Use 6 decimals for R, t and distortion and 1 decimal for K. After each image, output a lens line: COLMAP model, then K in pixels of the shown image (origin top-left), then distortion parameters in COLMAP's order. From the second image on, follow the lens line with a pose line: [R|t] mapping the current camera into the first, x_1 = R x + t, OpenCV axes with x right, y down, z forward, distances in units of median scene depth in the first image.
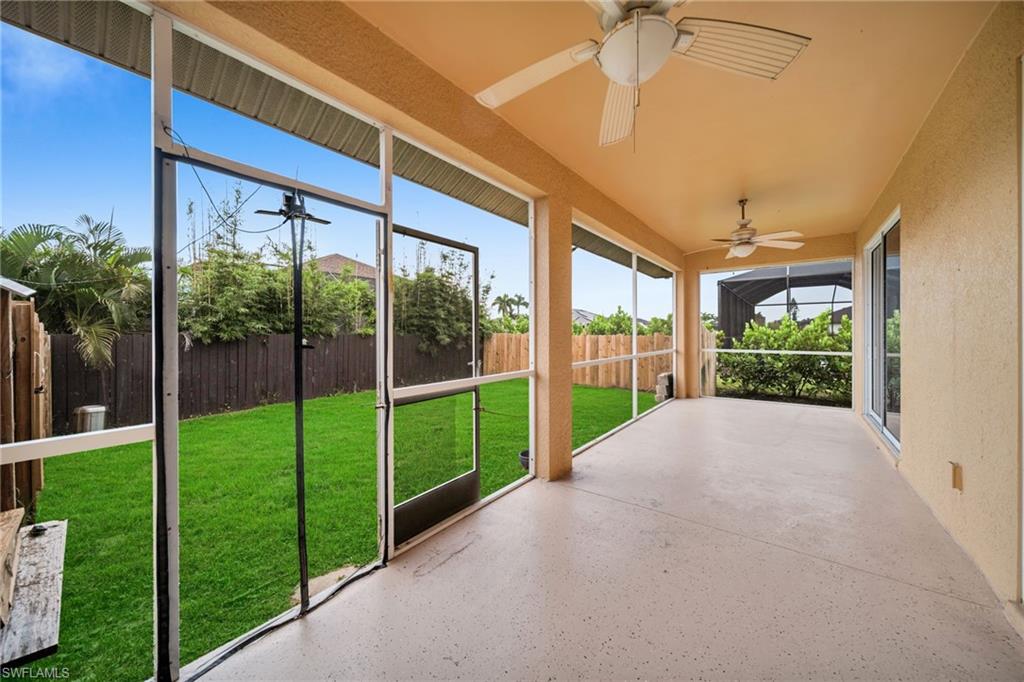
lens RADIAL K [[360.1, 0, 504.5], [0, 360.1, 327.3], [0, 0, 1]] dist [0.001640, -0.001366]
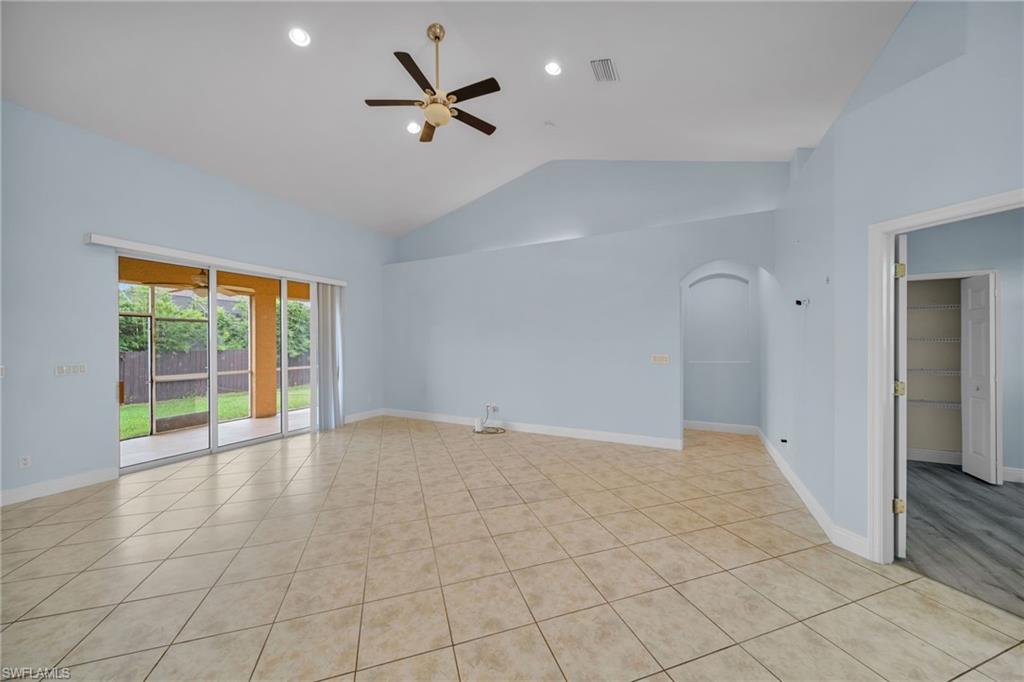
lens RADIAL K [[360.1, 0, 503.9], [0, 360.1, 339.9], [0, 0, 1]] dist [0.001640, -0.001366]
pose [[0.980159, -0.003148, 0.198187, 0.505326], [0.001582, 0.999966, 0.008059, -0.036756], [-0.198206, -0.007586, 0.980131, -0.647001]]
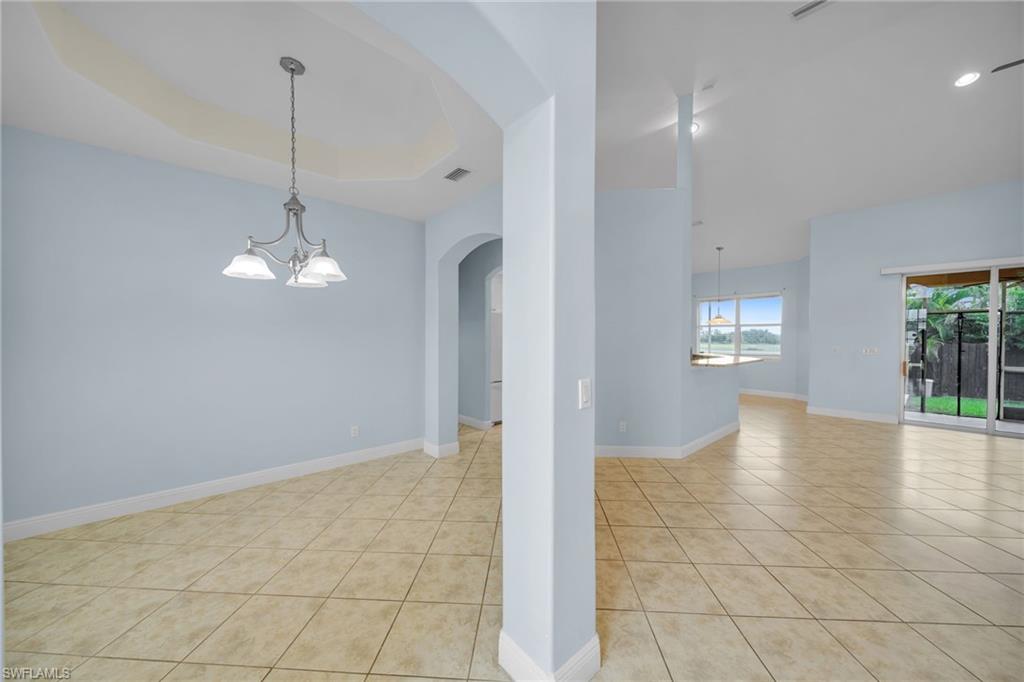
lens RADIAL K [[360.1, 0, 515.5], [0, 360.1, 342.7], [0, 0, 1]] dist [0.001640, -0.001366]
pose [[-0.165510, 0.018866, -0.986028, 0.936643], [0.012671, 0.999775, 0.017002, -0.037390], [0.986127, -0.009680, -0.165712, -0.718888]]
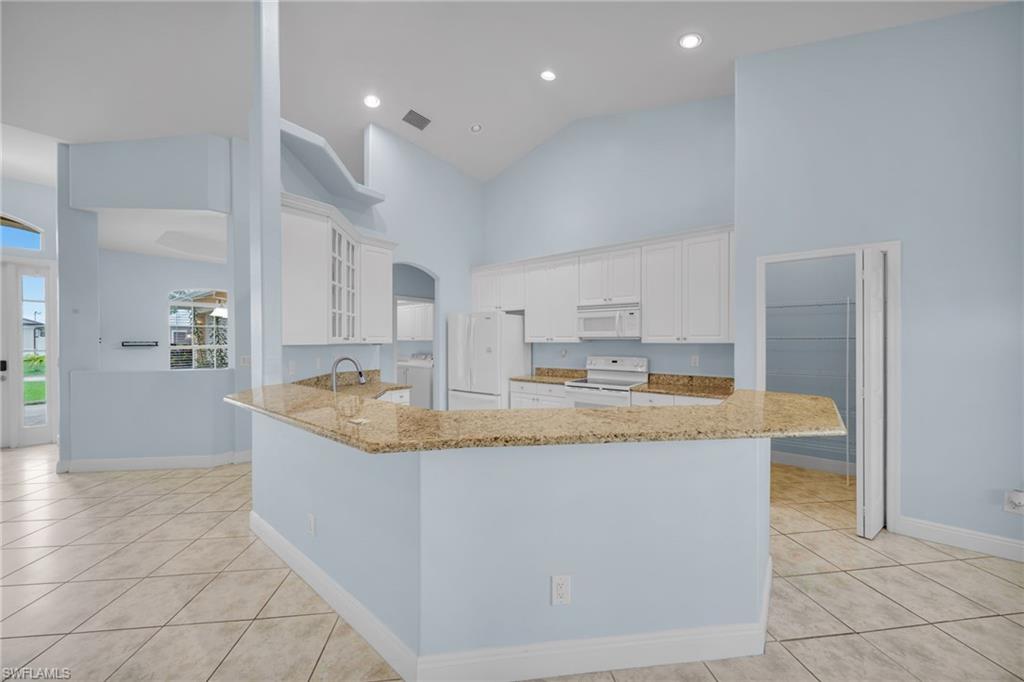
lens RADIAL K [[360.1, 0, 515.8], [0, 360.1, 340.5], [0, 0, 1]] dist [0.001640, -0.001366]
pose [[-0.999951, 0.007240, -0.006731, 0.140694], [0.007262, 0.999968, -0.003242, -0.032855], [0.006708, -0.003291, -0.999972, -0.228602]]
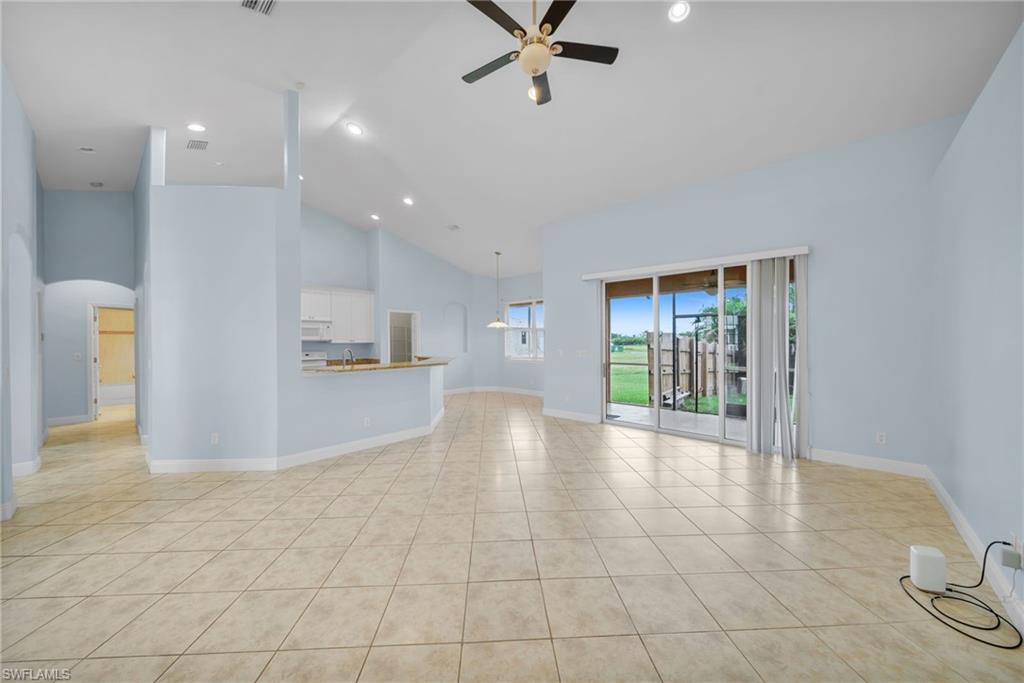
lens RADIAL K [[360.1, 0, 510.7], [0, 360.1, 341.5], [0, 0, 1]] dist [0.001640, -0.001366]
pose [[-0.058100, 0.008332, -0.998276, 0.862343], [0.018787, 0.999797, 0.007251, -0.032425], [0.998134, -0.018333, -0.058245, -0.220167]]
